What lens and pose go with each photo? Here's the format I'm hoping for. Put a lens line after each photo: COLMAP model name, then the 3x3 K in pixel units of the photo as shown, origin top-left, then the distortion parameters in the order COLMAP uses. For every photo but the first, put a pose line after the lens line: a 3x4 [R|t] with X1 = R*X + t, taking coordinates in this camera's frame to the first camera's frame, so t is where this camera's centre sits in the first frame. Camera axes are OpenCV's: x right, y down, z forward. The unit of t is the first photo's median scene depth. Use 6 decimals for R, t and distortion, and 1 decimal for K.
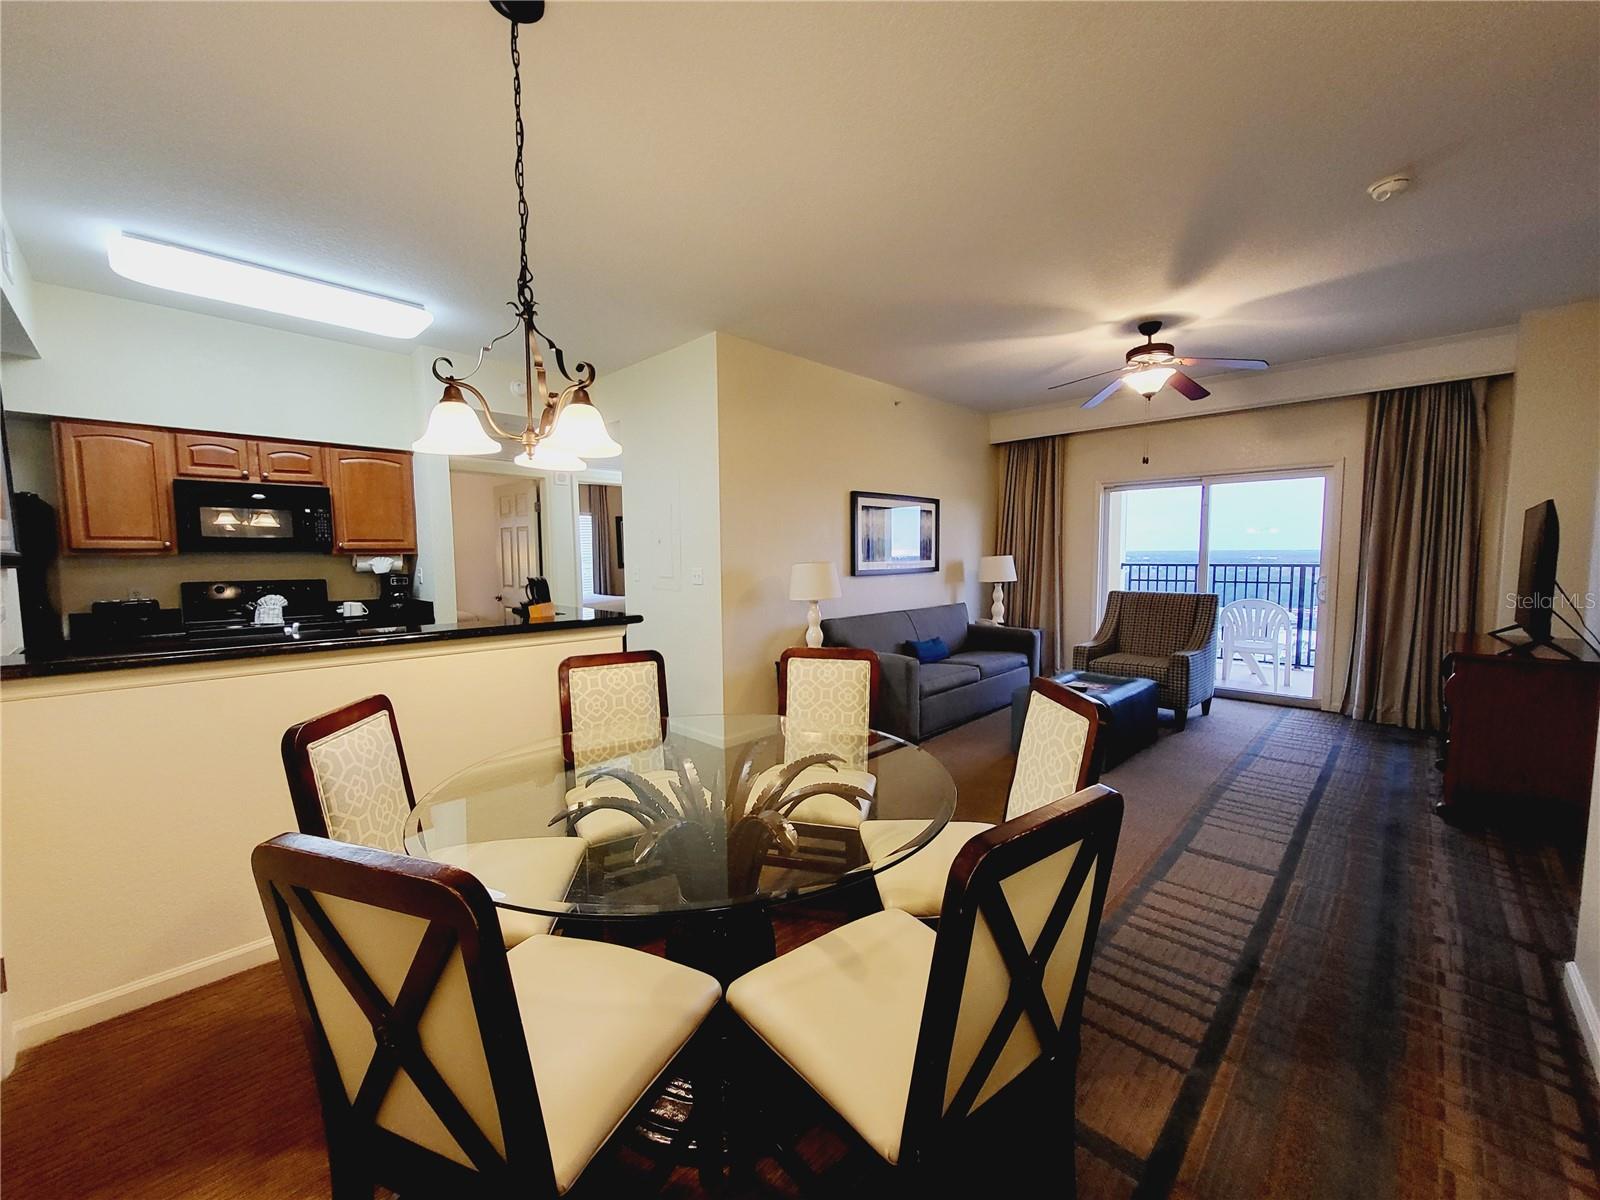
lens RADIAL K [[630.5, 0, 797.3], [0, 630.5, 604.0], [0, 0, 1]] dist [-0.000404, 0.000249]
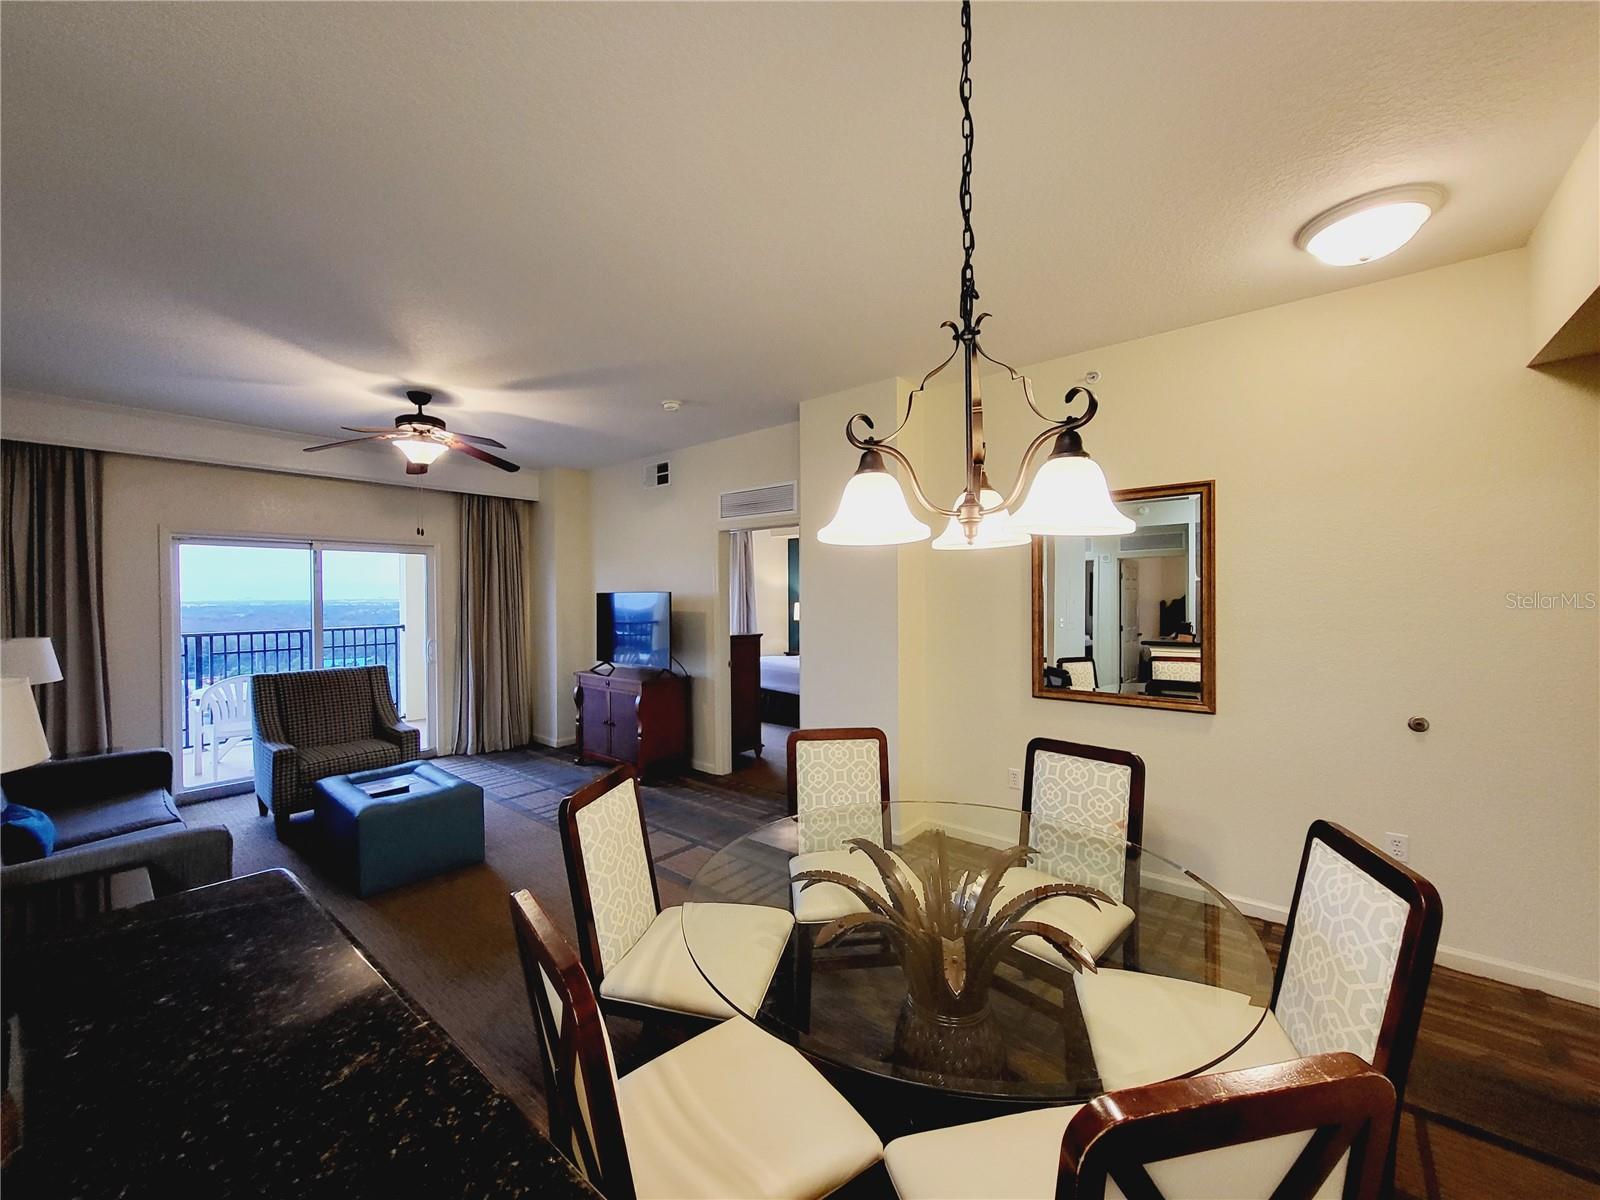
lens RADIAL K [[640.1, 0, 800.0], [0, 640.1, 600.0], [0, 0, 1]] dist [0.010853, -0.000341]
pose [[-0.071102, 0.005041, 0.997456, -0.470858], [0.087308, 0.996181, 0.001189, -0.074412], [-0.993641, 0.087170, -0.071271, 0.507937]]
